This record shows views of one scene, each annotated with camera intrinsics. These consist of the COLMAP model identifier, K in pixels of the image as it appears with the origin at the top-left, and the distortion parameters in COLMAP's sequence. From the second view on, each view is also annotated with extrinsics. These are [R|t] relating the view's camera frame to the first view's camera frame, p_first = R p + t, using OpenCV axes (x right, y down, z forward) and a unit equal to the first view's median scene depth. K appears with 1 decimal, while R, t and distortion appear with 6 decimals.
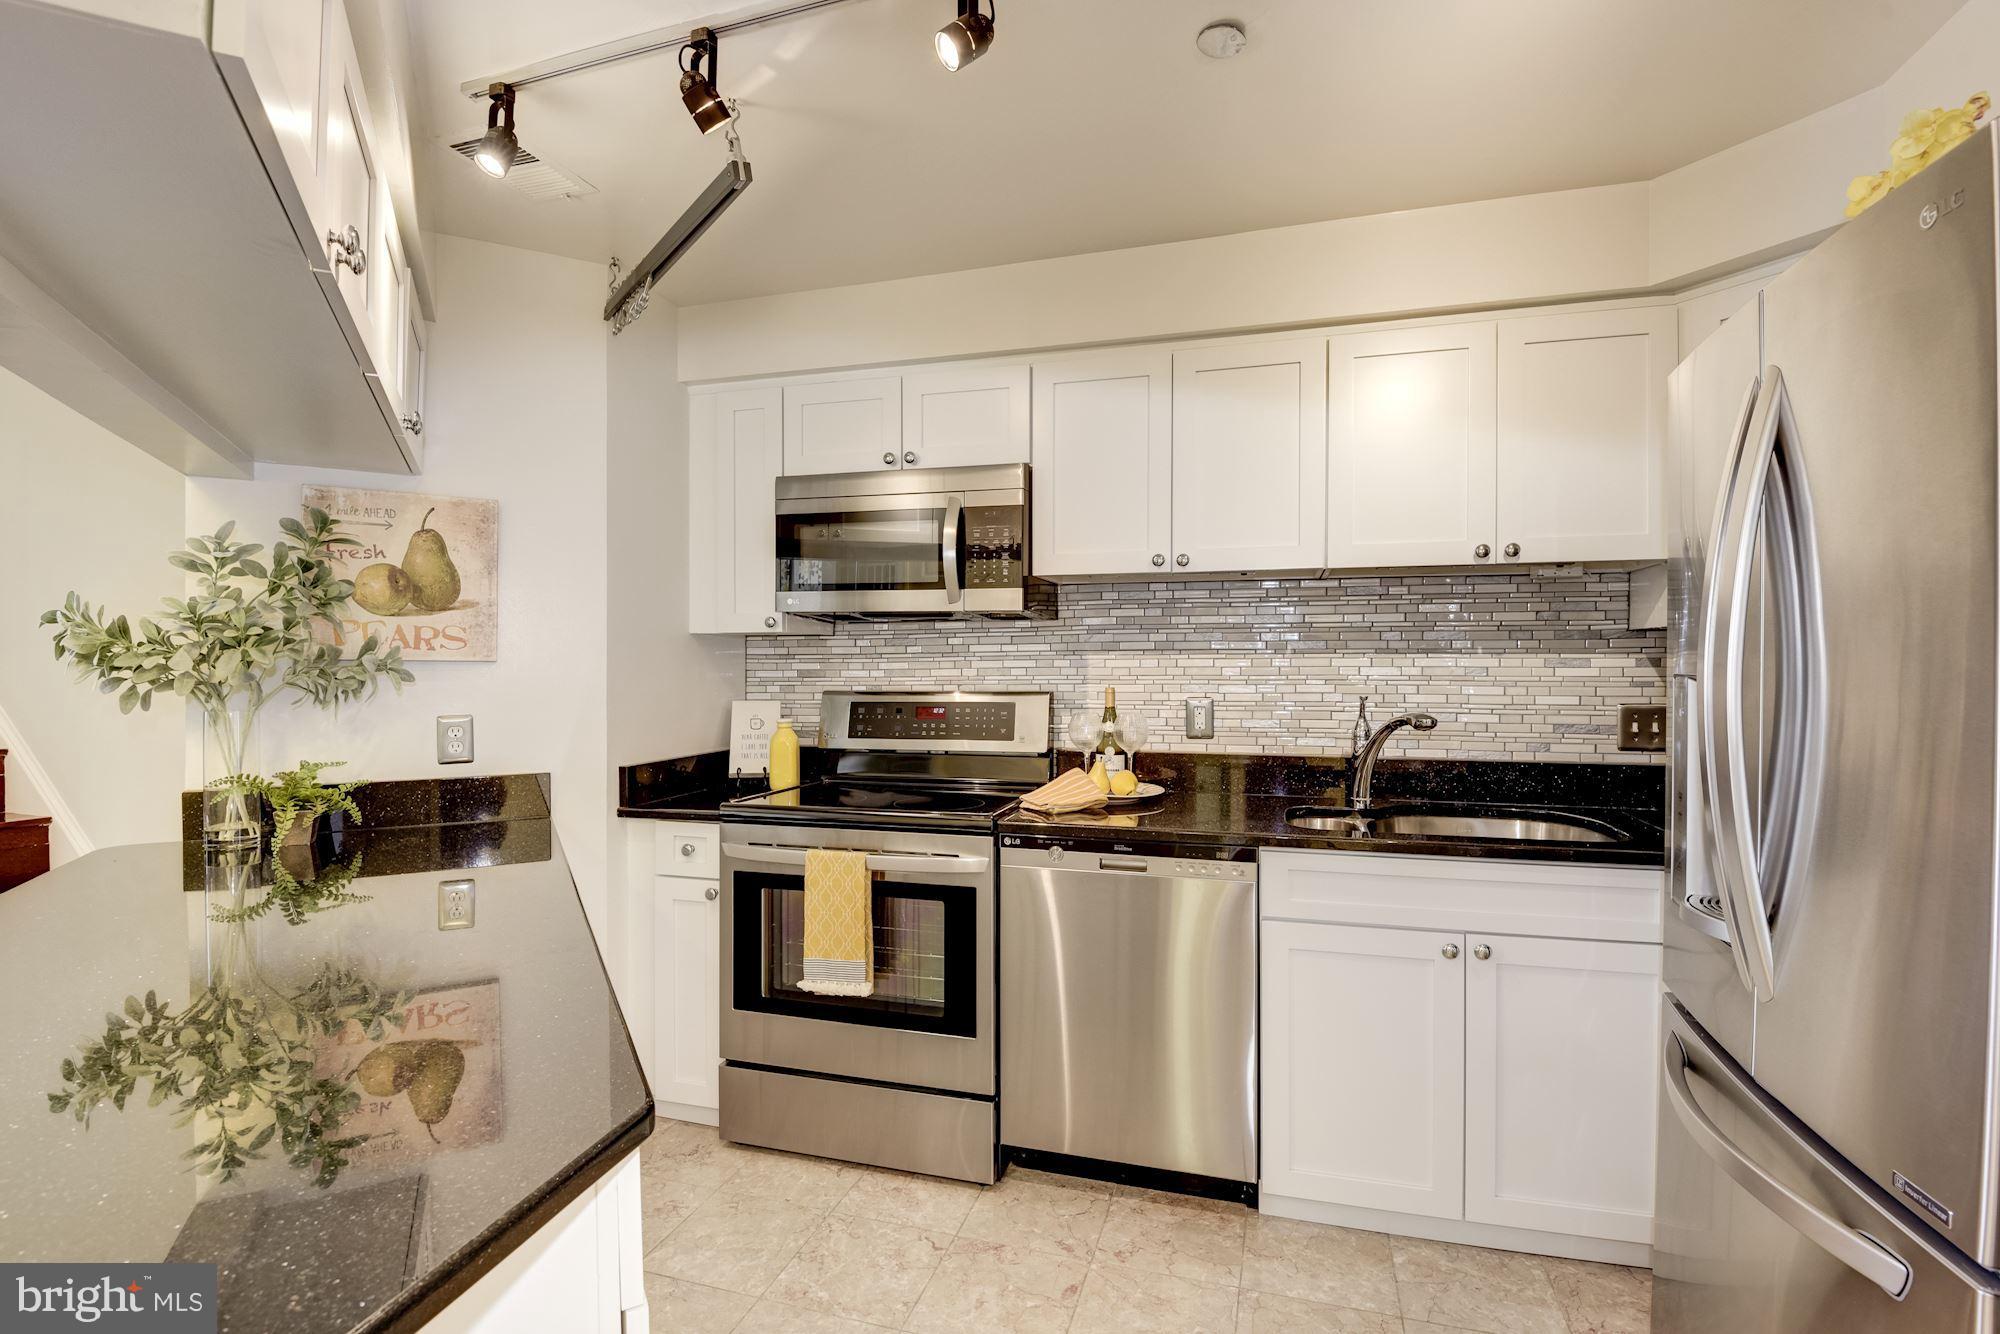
lens RADIAL K [[934.1, 0, 996.6], [0, 934.1, 664.9], [0, 0, 1]] dist [-0.004961, -0.000275]
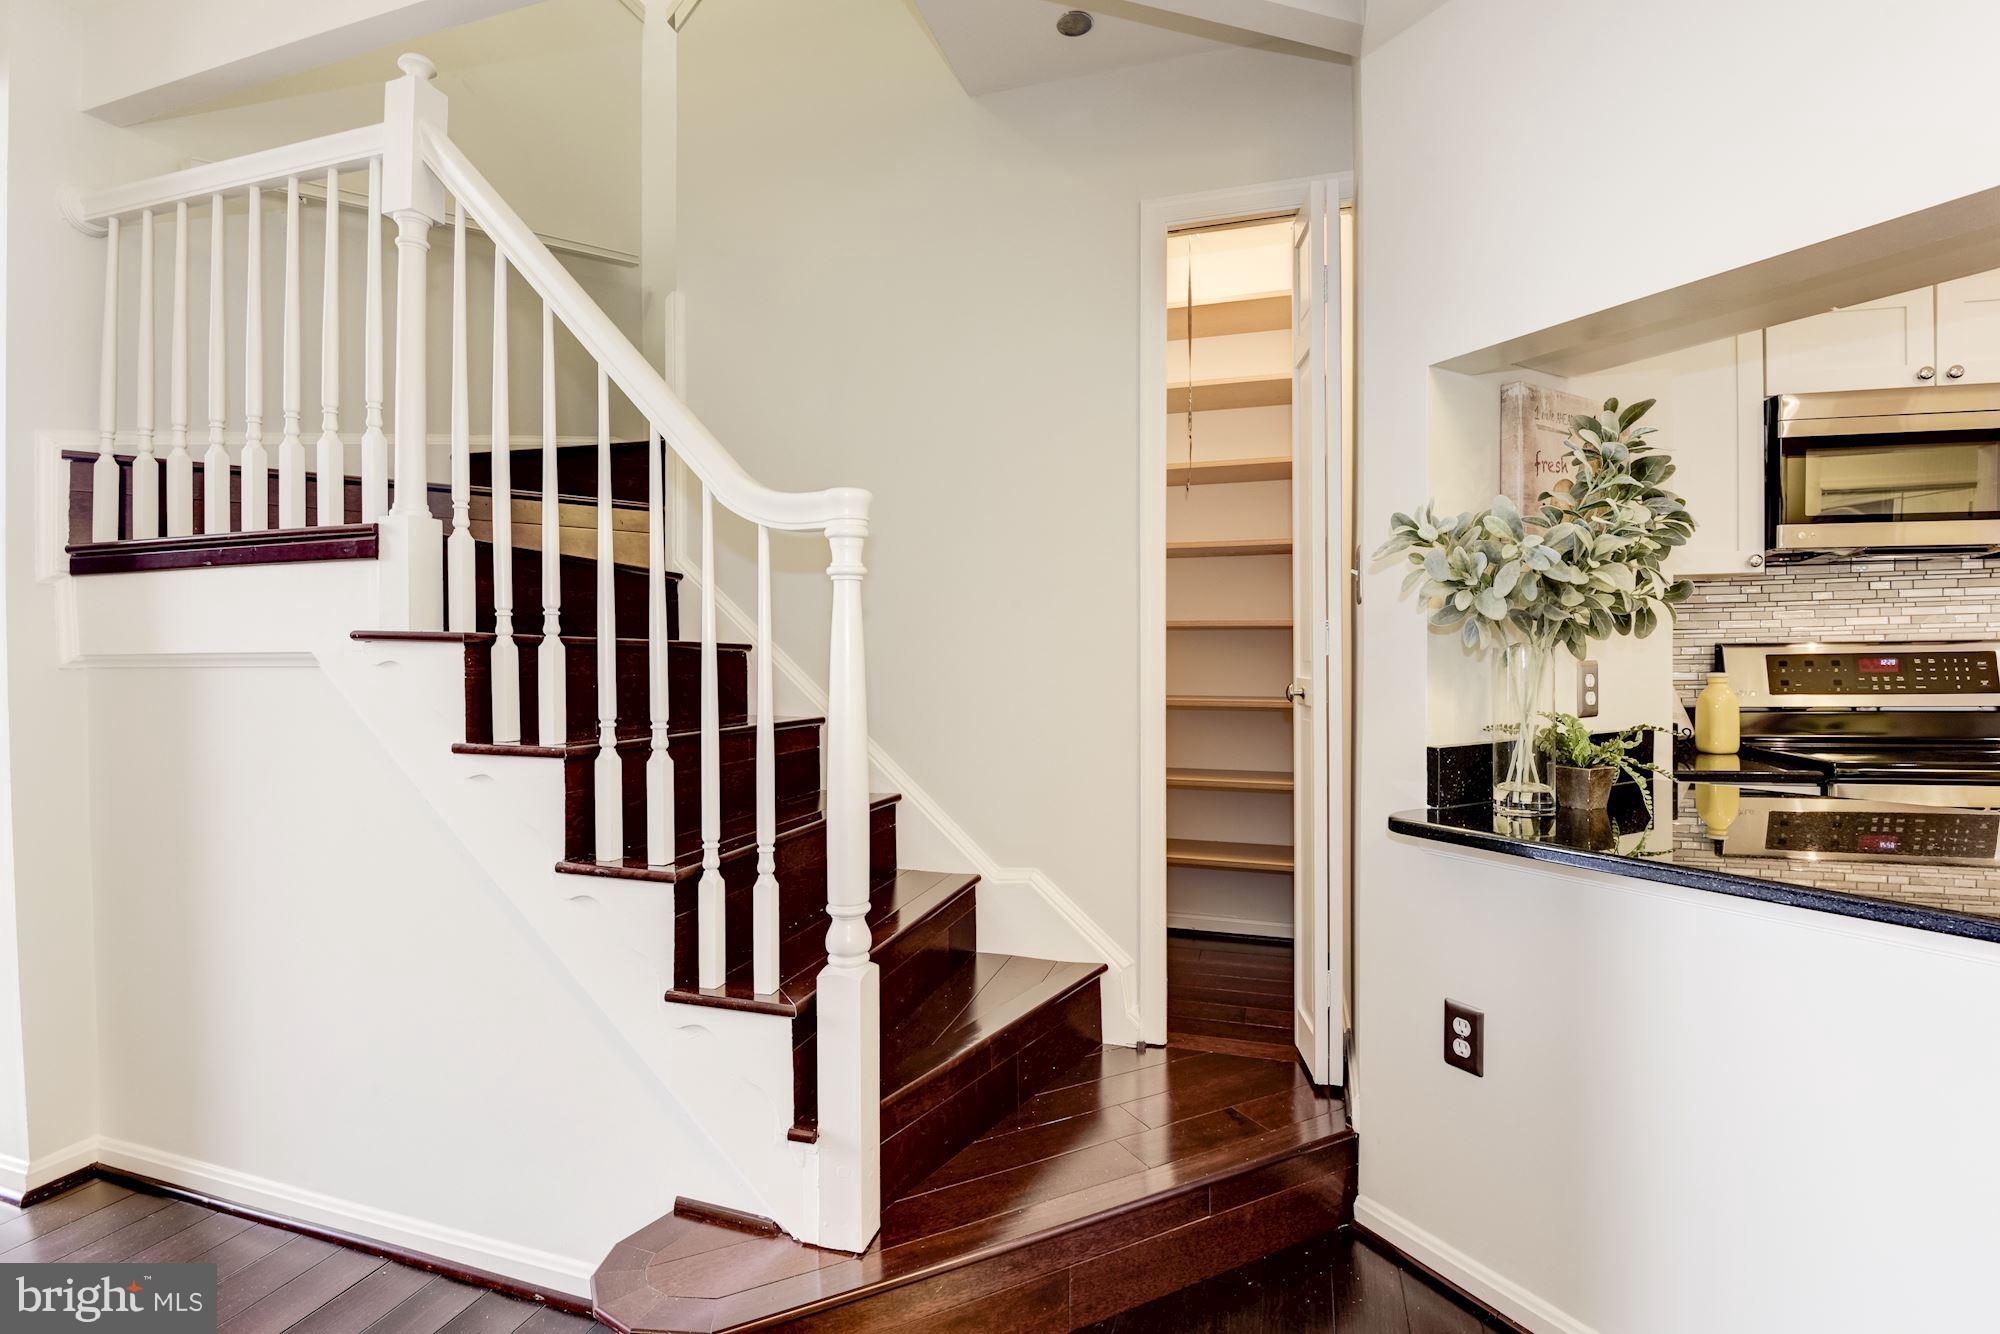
lens RADIAL K [[934.1, 0, 1001.6], [0, 934.1, 667.1], [0, 0, 1]] dist [-0.004961, -0.000275]
pose [[0.999366, -0.006115, 0.035078, -0.913035], [0.006016, 0.999978, 0.002934, 0.044821], [-0.035096, -0.002722, 0.999380, 0.144631]]
